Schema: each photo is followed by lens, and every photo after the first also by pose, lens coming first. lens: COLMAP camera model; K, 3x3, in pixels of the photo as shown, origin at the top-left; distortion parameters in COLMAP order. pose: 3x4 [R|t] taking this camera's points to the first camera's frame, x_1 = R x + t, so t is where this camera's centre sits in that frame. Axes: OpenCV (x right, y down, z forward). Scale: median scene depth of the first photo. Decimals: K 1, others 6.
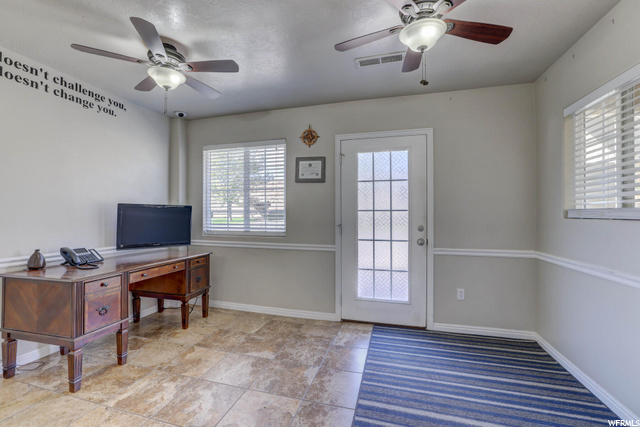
lens RADIAL K [[269.6, 0, 319.2], [0, 269.6, 211.9], [0, 0, 1]] dist [-0.026218, 0.000515]
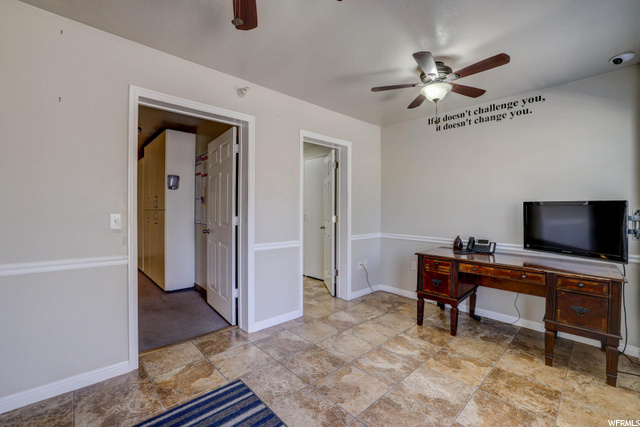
lens RADIAL K [[269.6, 0, 319.2], [0, 269.6, 211.9], [0, 0, 1]] dist [-0.026218, 0.000515]
pose [[-0.521098, 0.000585, -0.853497, 0.624250], [-0.000929, 0.999999, 0.001253, 0.006695], [0.853496, 0.001446, -0.521097, 1.105993]]
